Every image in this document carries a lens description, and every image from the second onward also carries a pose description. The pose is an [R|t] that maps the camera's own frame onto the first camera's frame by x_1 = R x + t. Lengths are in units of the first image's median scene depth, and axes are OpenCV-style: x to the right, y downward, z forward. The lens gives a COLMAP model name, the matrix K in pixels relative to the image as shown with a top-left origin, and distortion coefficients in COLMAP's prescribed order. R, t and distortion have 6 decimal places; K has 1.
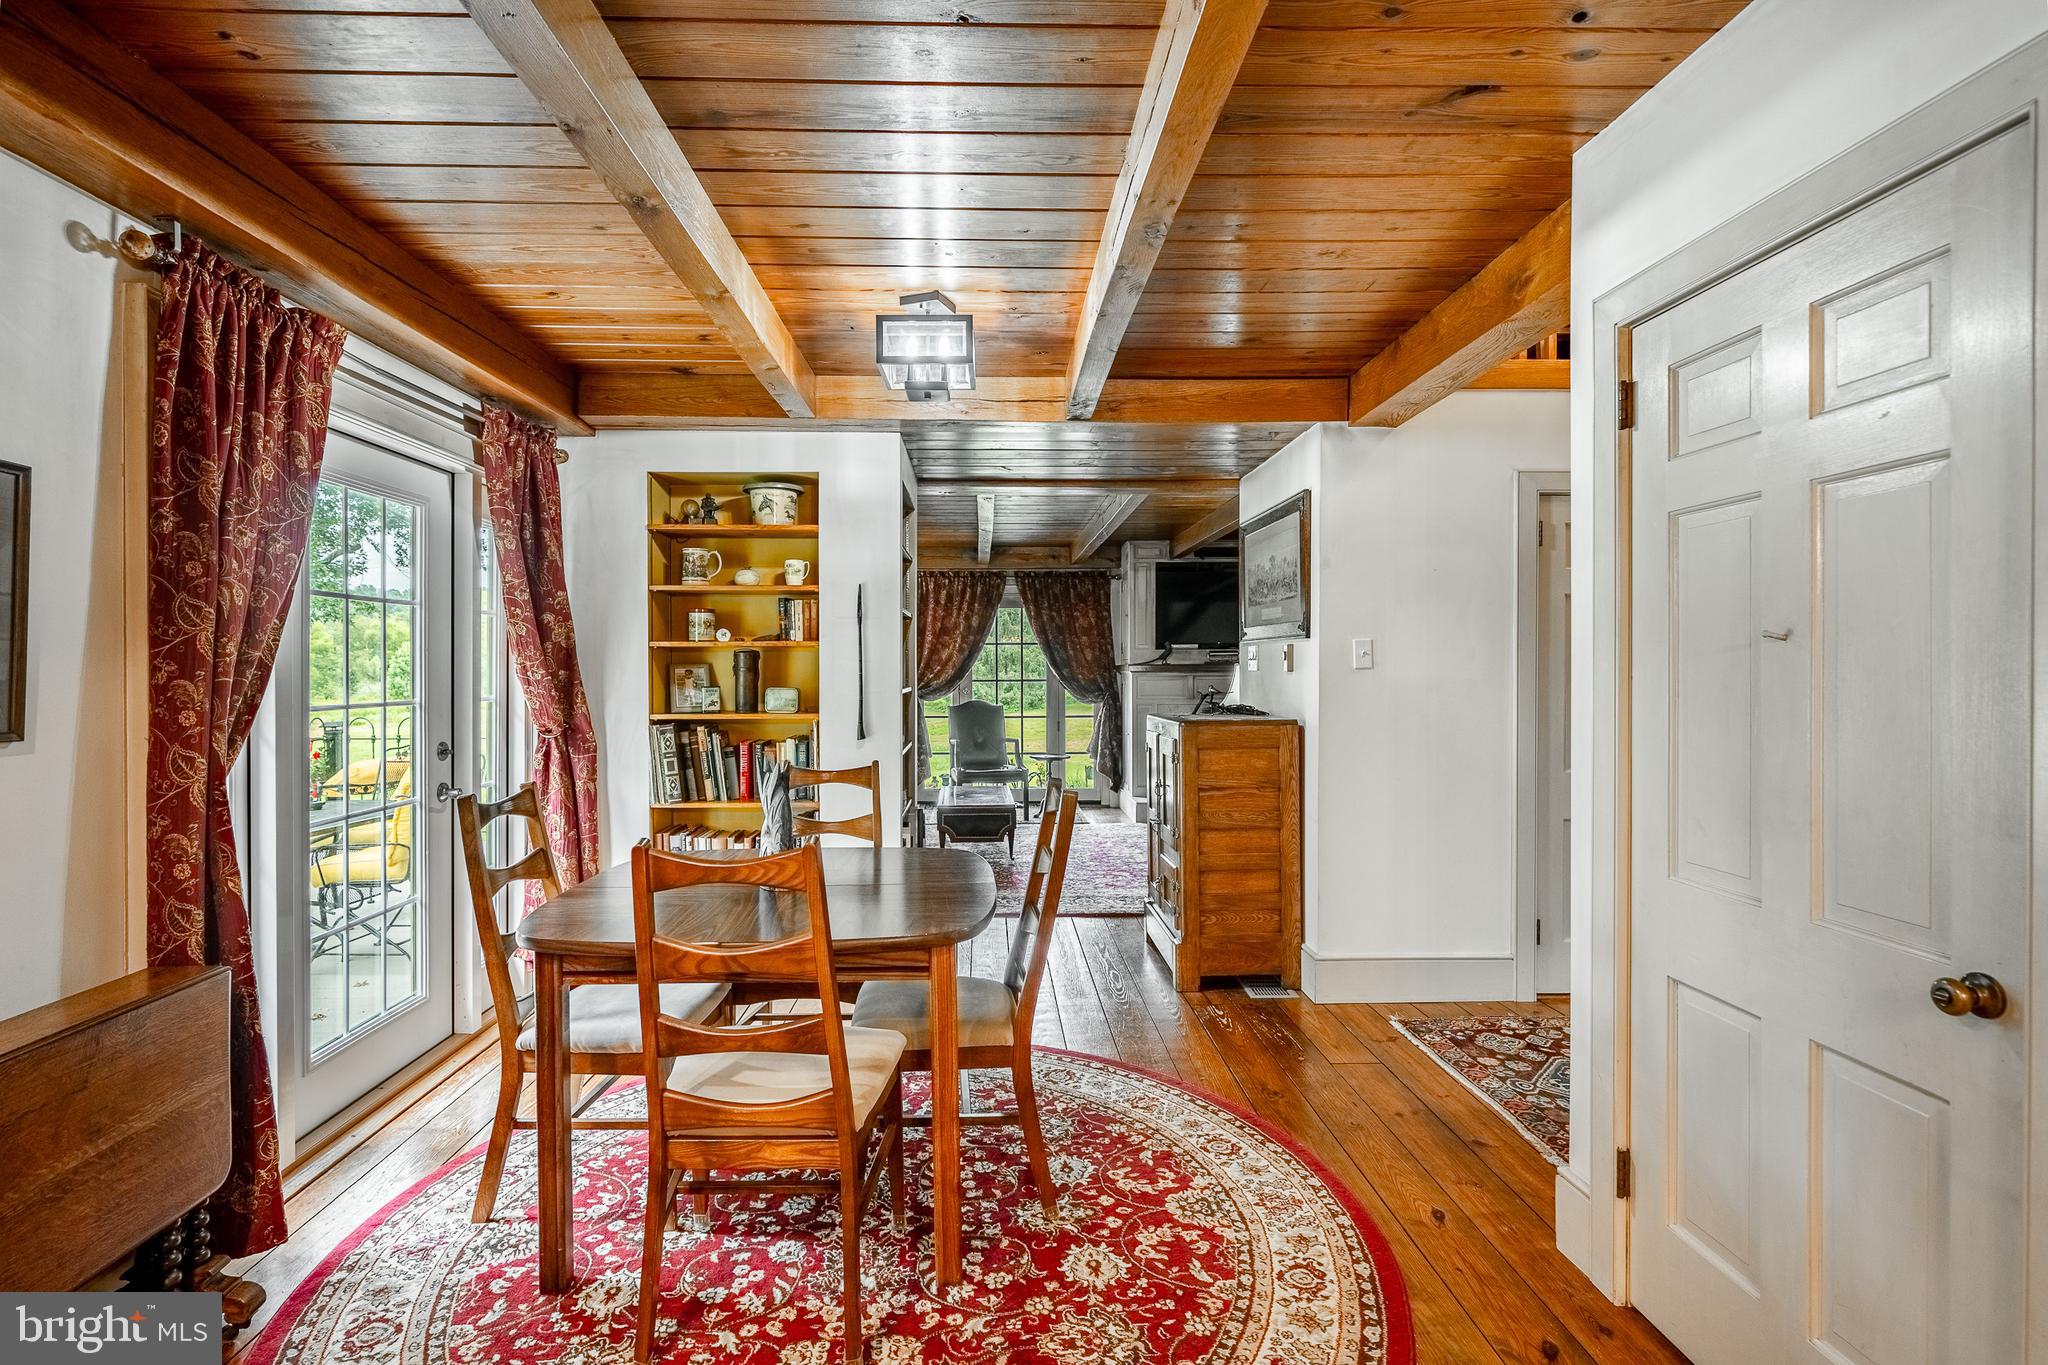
lens RADIAL K [[986.2, 0, 989.2], [0, 986.2, 686.9], [0, 0, 1]] dist [-0.001126, 0.000131]
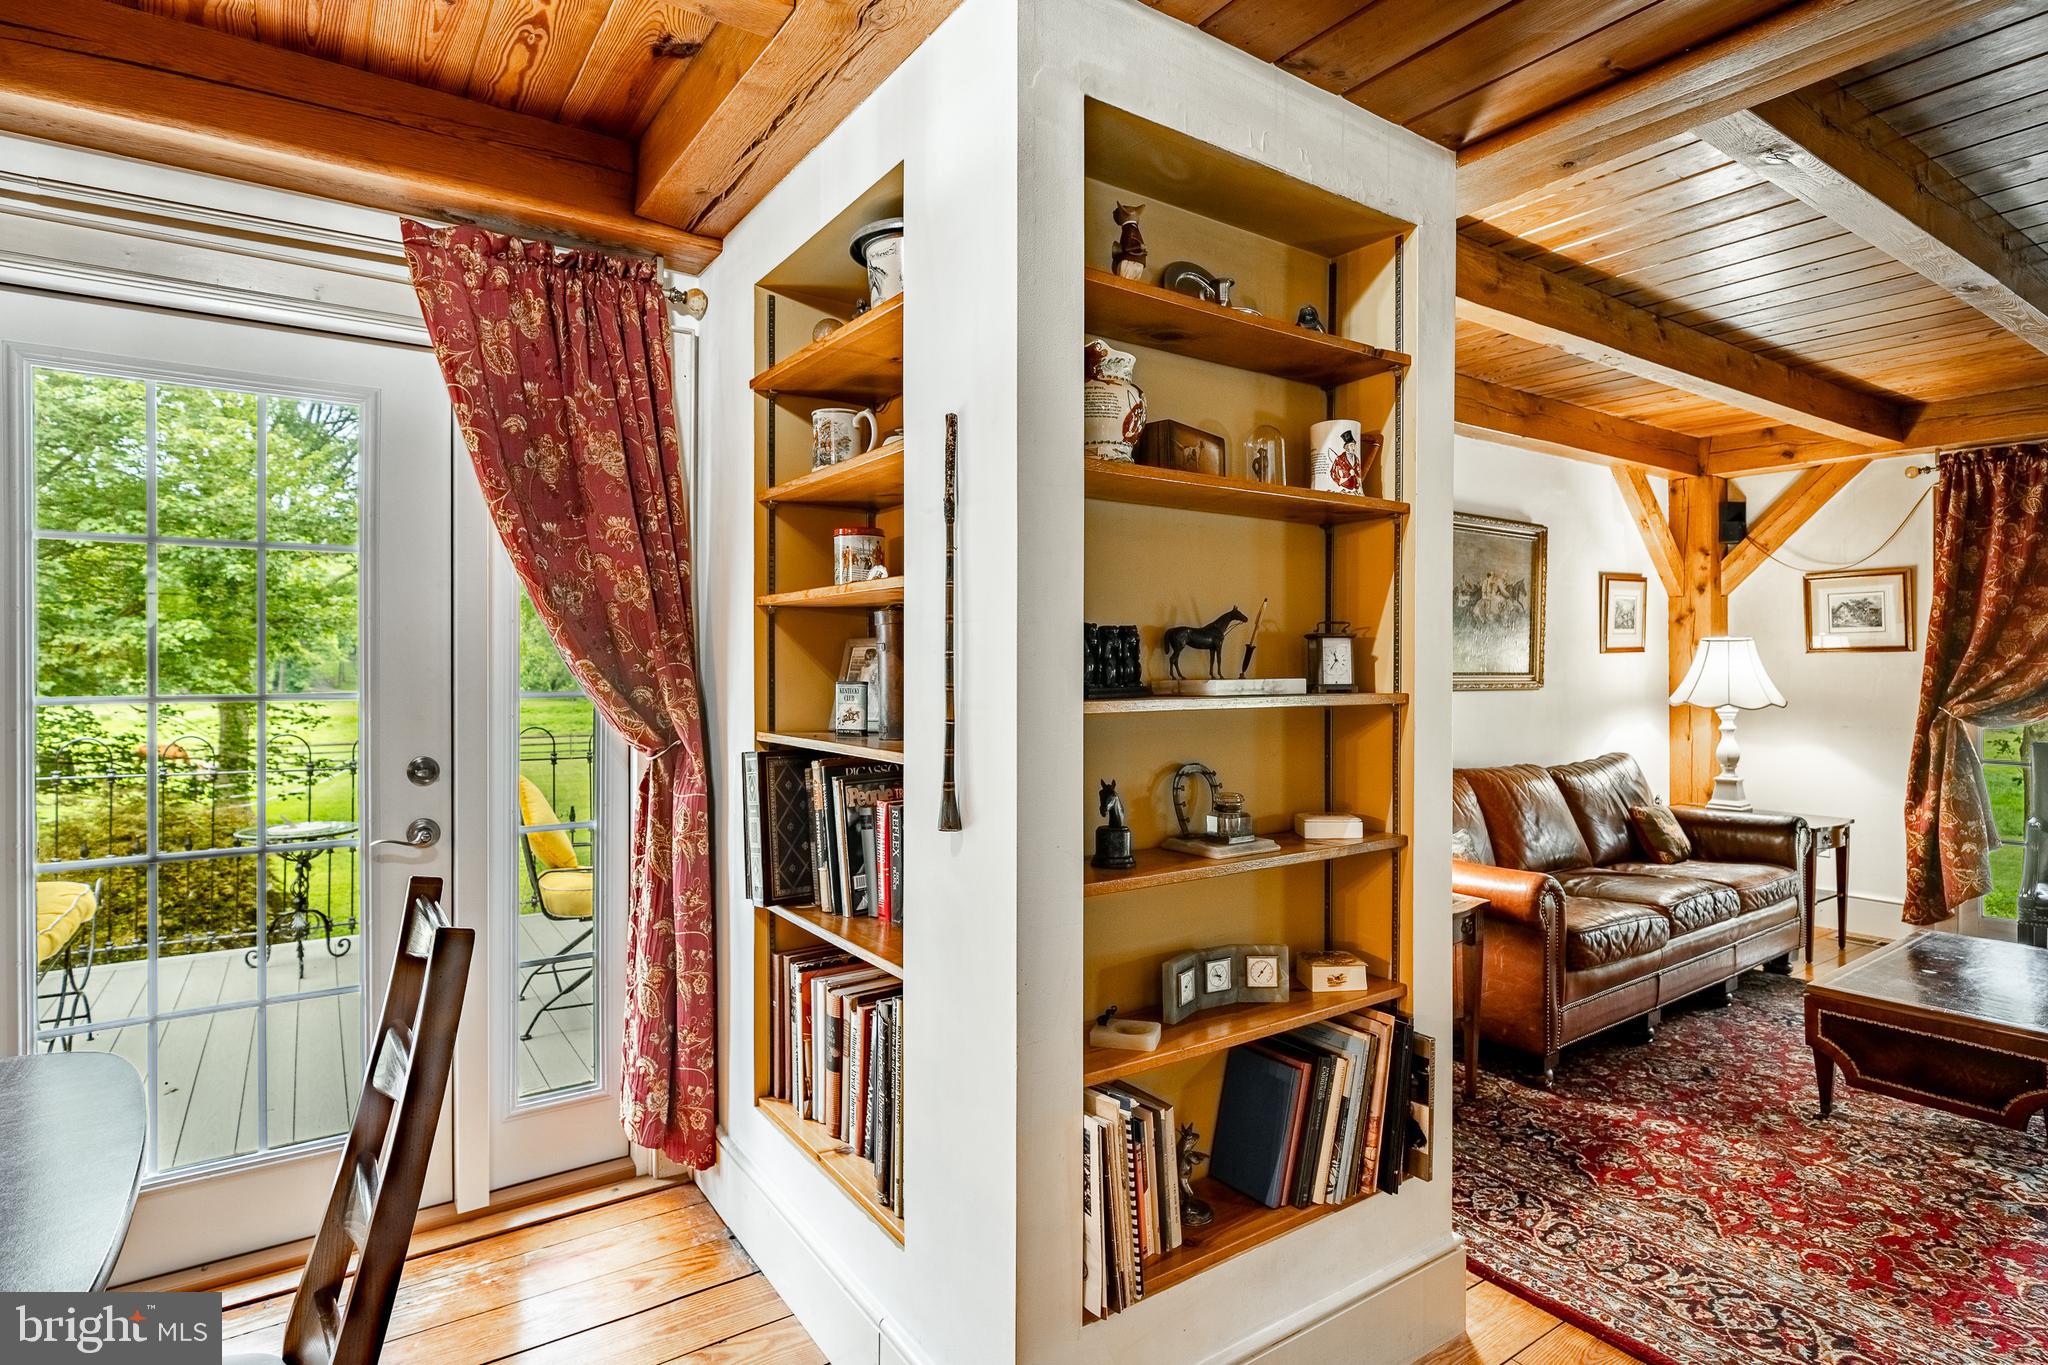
lens RADIAL K [[1029.3, 0, 1018.0], [0, 1029.3, 667.8], [0, 0, 1]] dist [-0.002047, 0.000241]
pose [[0.545952, 0.004663, -0.837804, 0.093969], [-0.017991, 0.999819, -0.006159, -0.002902], [0.837623, 0.018435, 0.545937, 0.355352]]
